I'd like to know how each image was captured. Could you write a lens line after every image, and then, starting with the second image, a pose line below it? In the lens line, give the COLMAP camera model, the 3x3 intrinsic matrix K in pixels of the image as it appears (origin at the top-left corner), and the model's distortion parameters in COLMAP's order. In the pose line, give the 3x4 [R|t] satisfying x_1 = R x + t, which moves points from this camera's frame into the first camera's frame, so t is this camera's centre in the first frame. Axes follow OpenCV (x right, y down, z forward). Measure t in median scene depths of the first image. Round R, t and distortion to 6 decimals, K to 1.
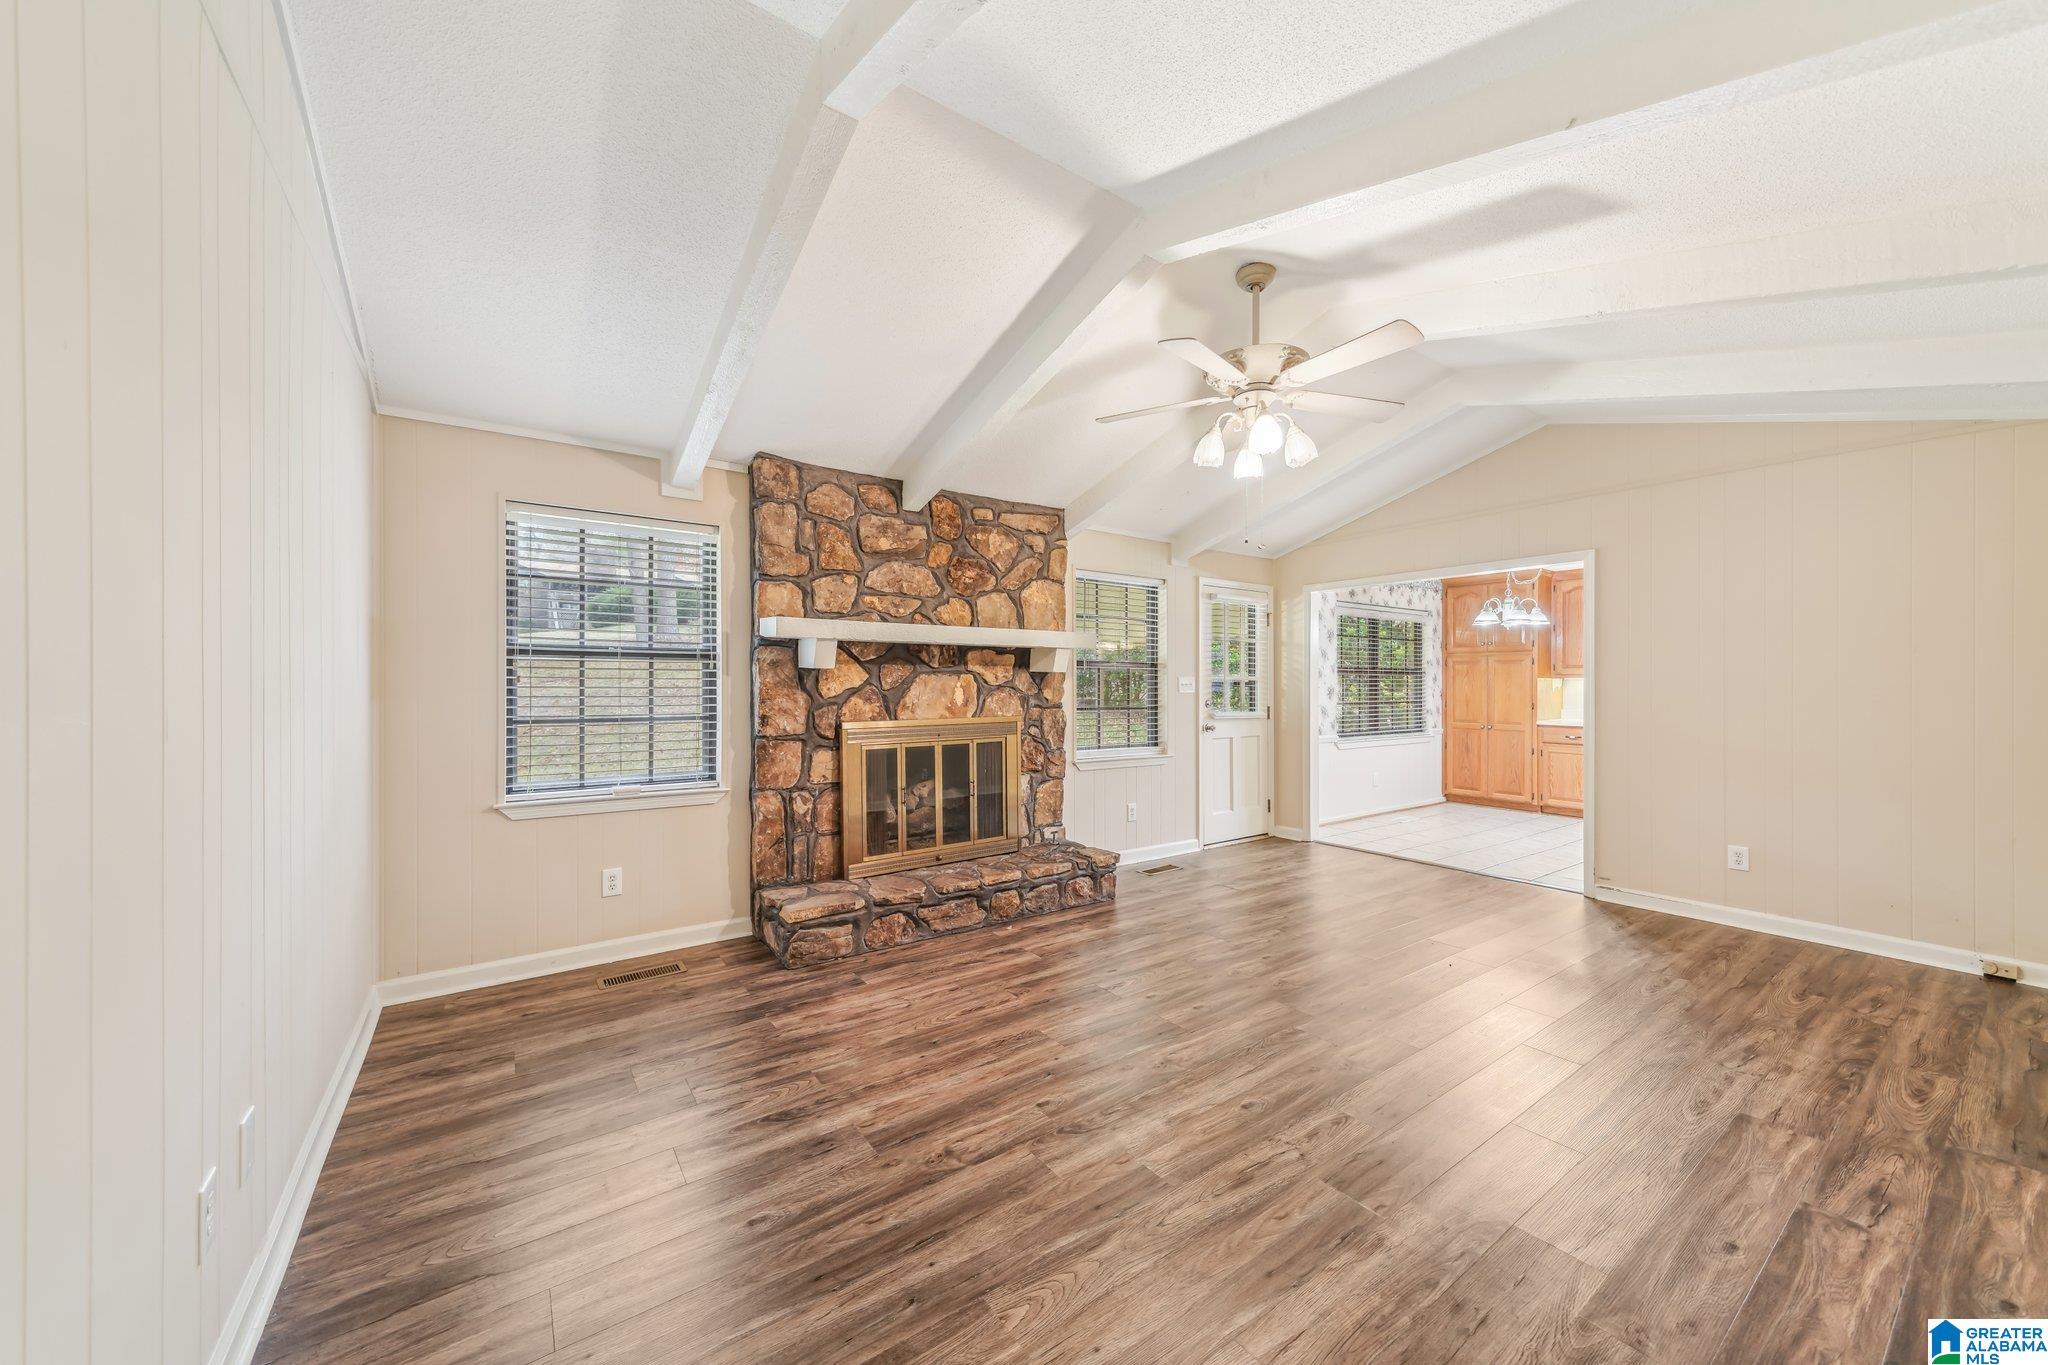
lens RADIAL K [[745.4, 0, 1028.6], [0, 745.4, 682.1], [0, 0, 1]] dist [0.001100, 0.000122]
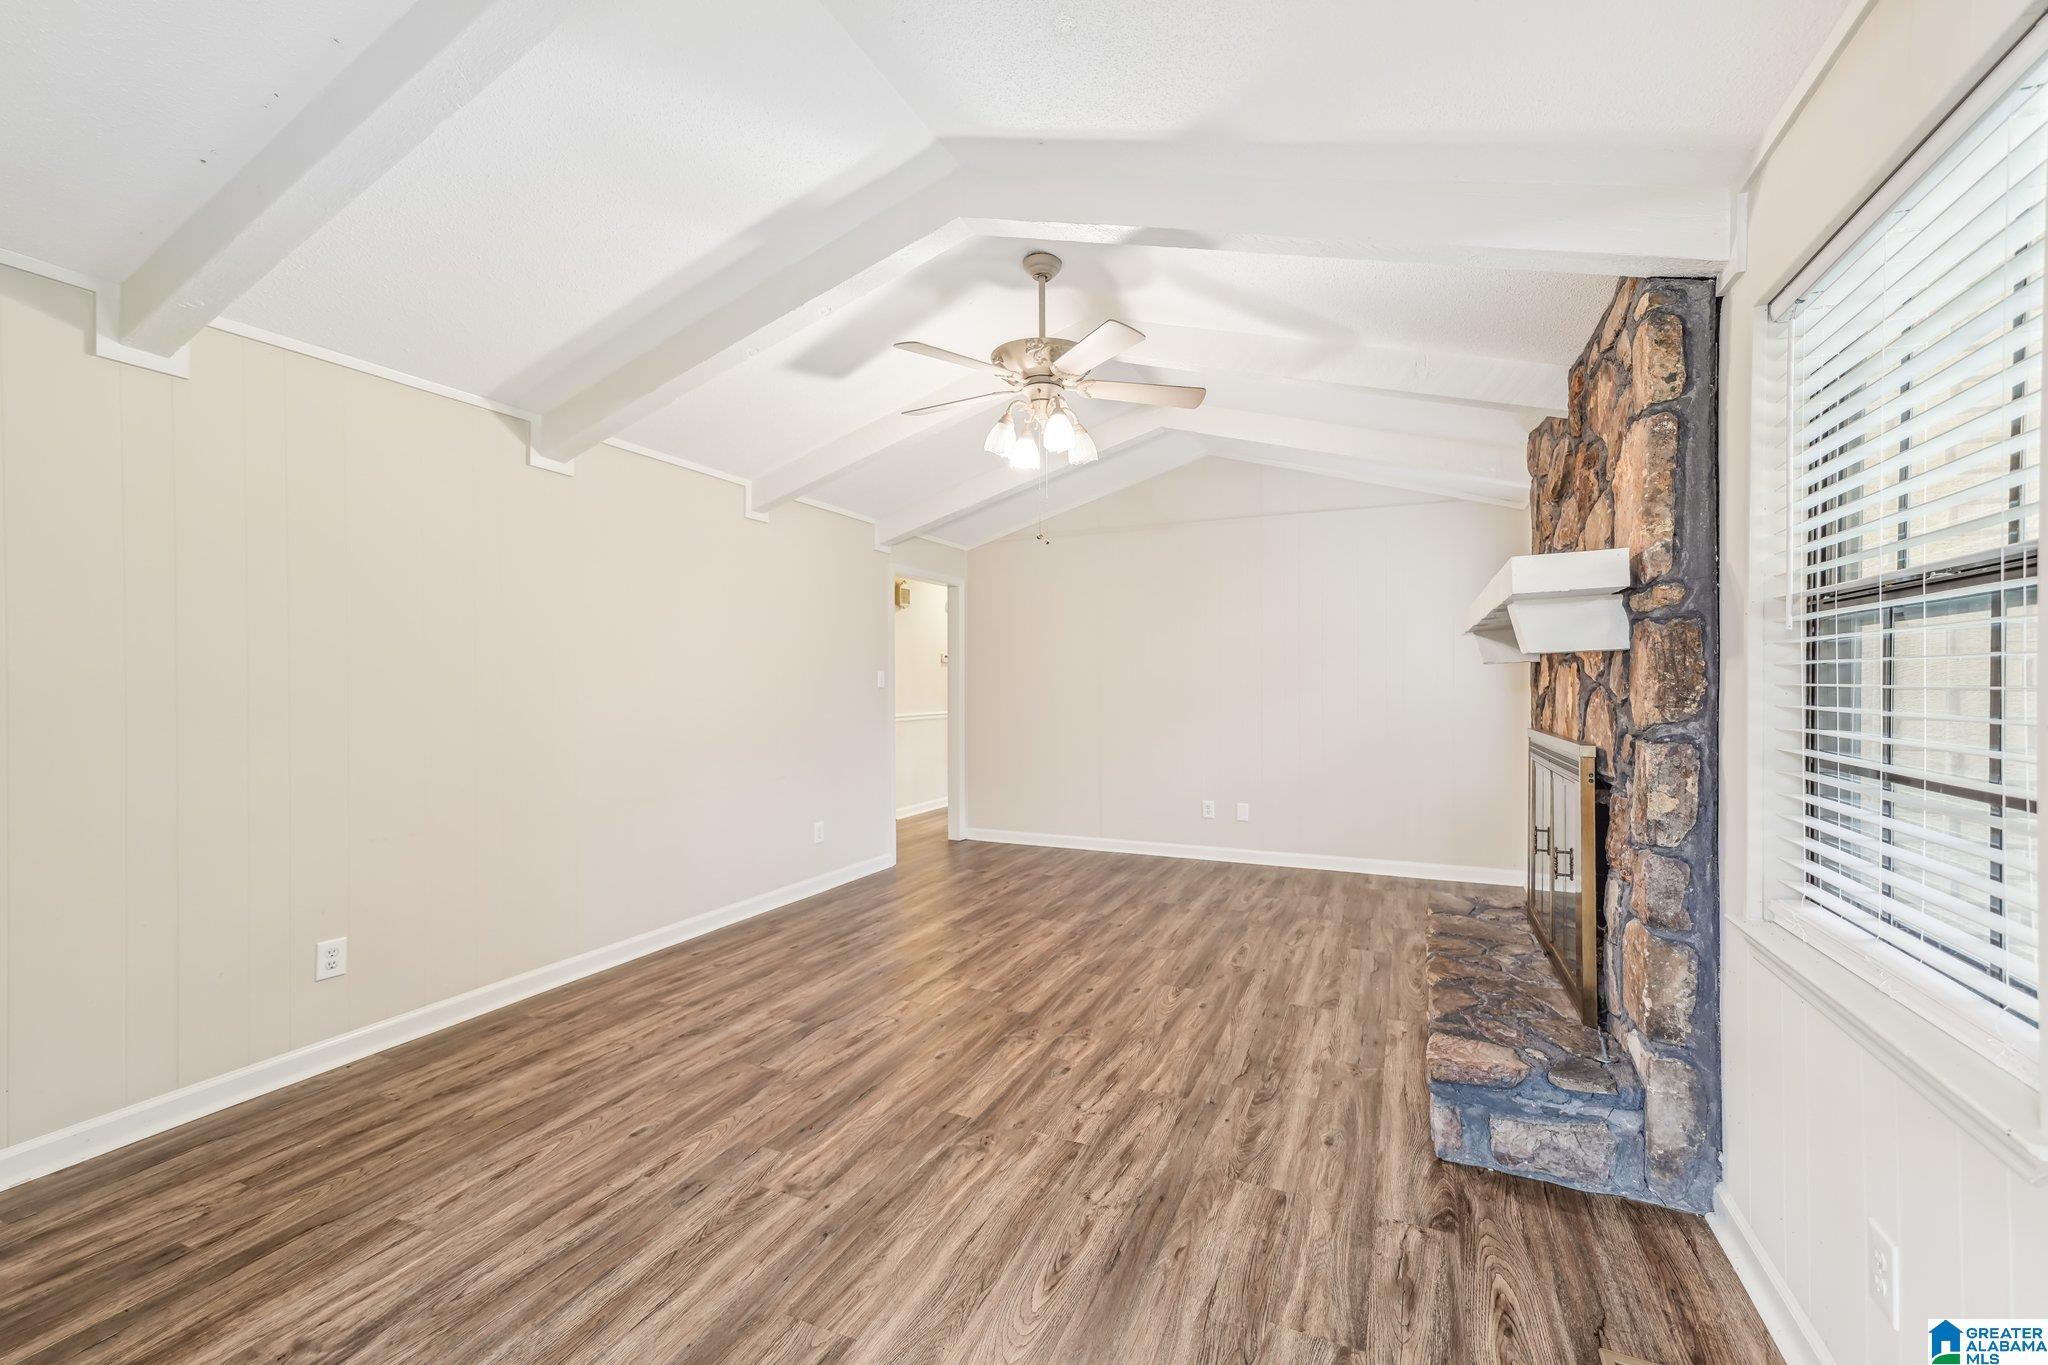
lens RADIAL K [[819.4, 0, 1024.0], [0, 819.4, 682.5], [0, 0, 1]] dist [0.020541, 0.000148]
pose [[-0.882846, 0.002601, -0.469656, 1.179776], [0.004715, 0.999983, -0.003325, 0.005749], [0.469640, -0.005150, -0.882843, 2.739930]]
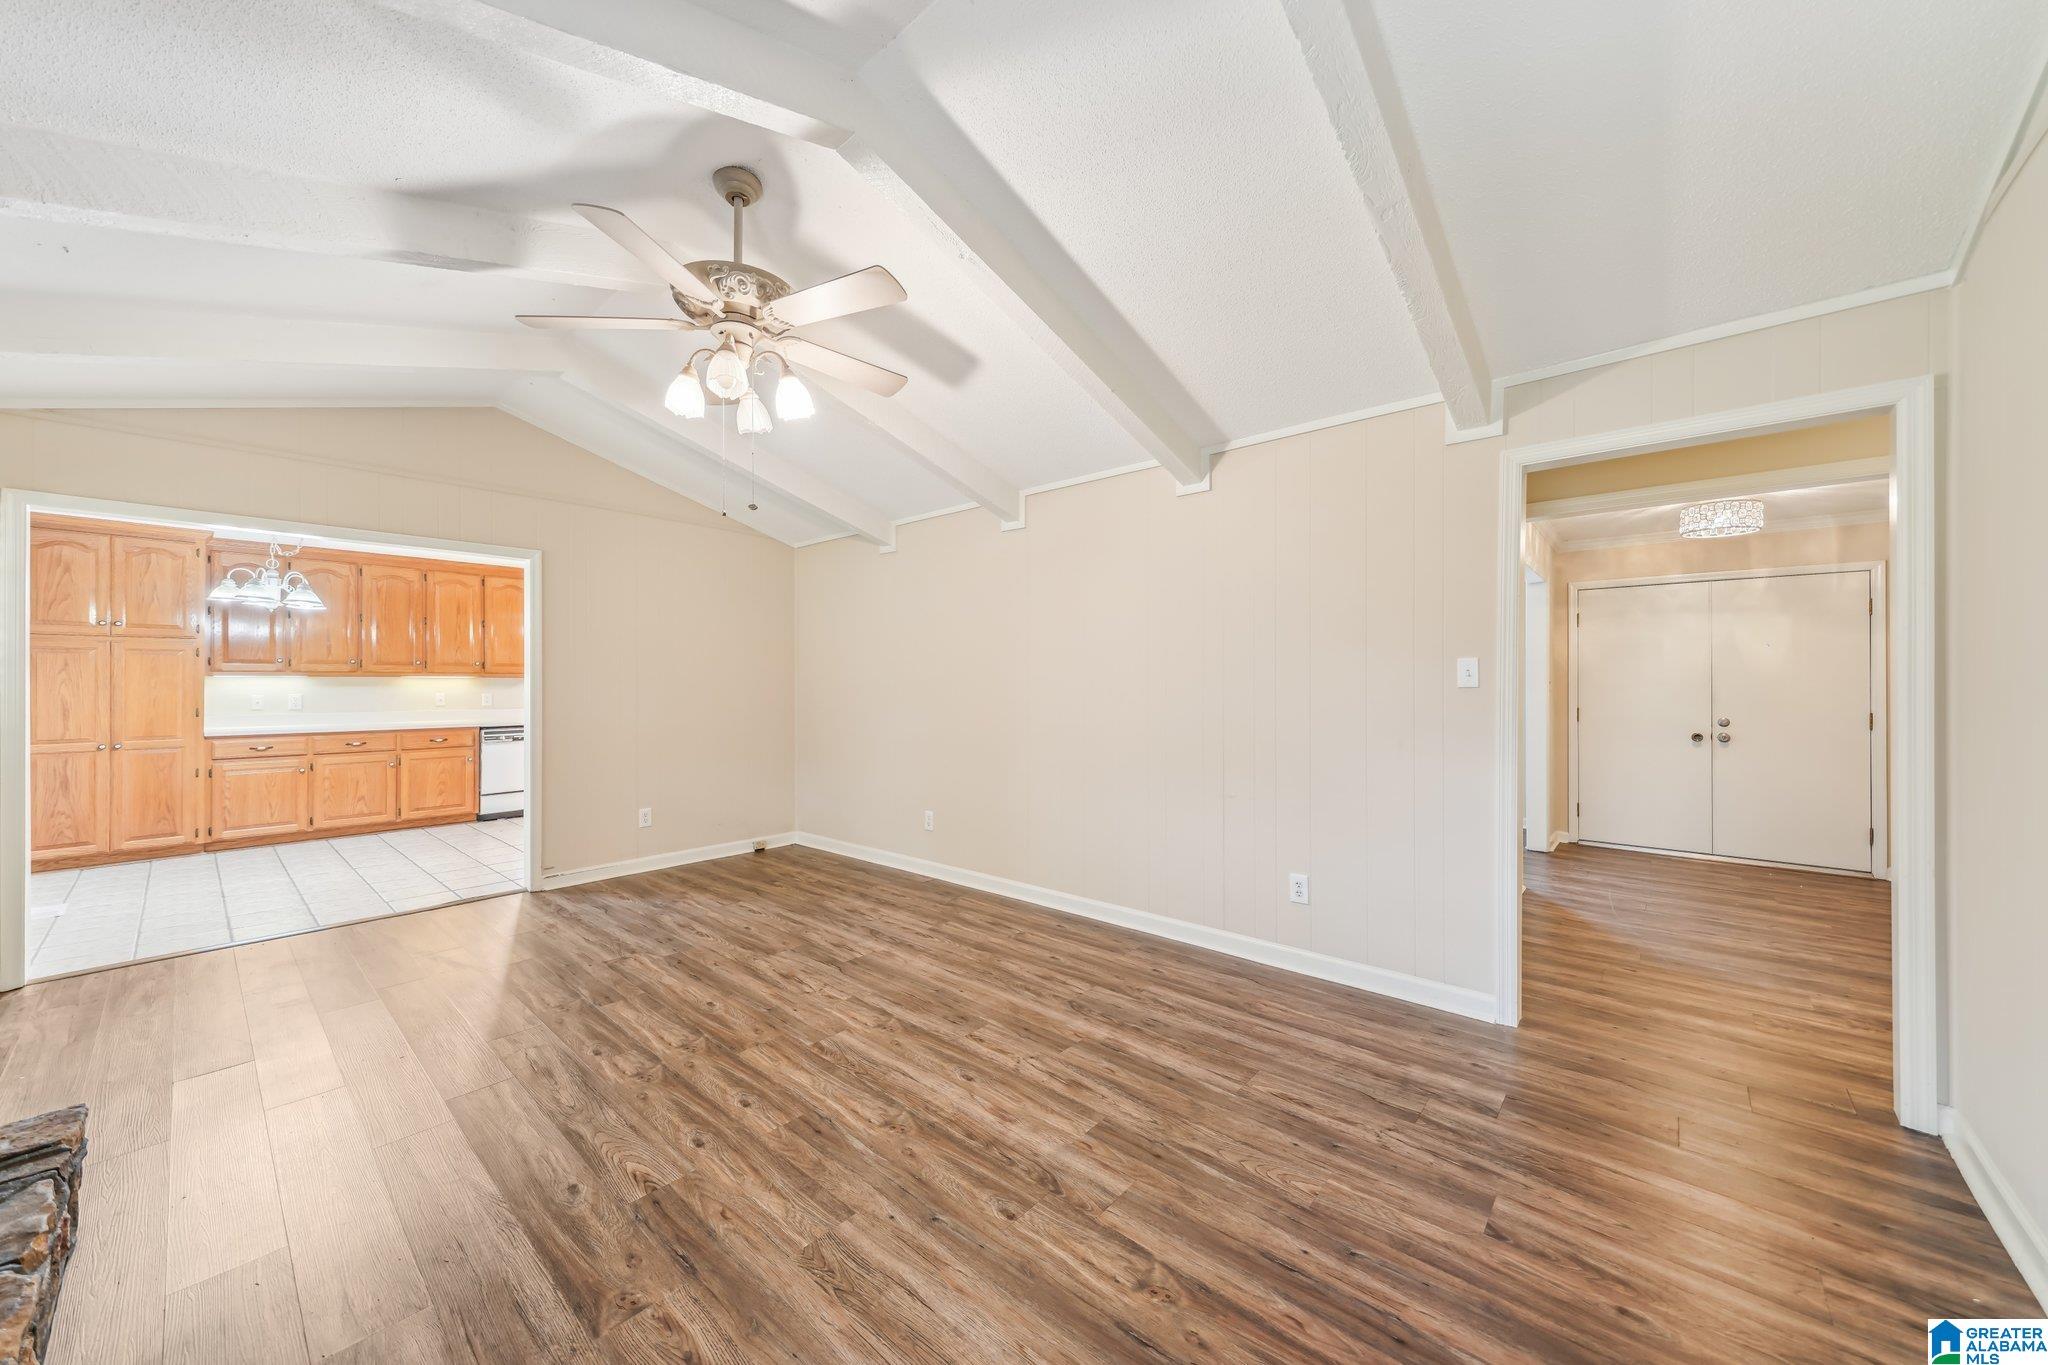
lens RADIAL K [[719.6, 0, 1024.0], [0, 719.6, 682.5], [0, 0, 1]] dist [0.005355, 0.000008]
pose [[-0.220094, -0.000497, 0.975479, -0.770099], [-0.000678, 1.000000, 0.000356, 0.004400], [-0.975479, -0.000583, -0.220094, 1.220199]]
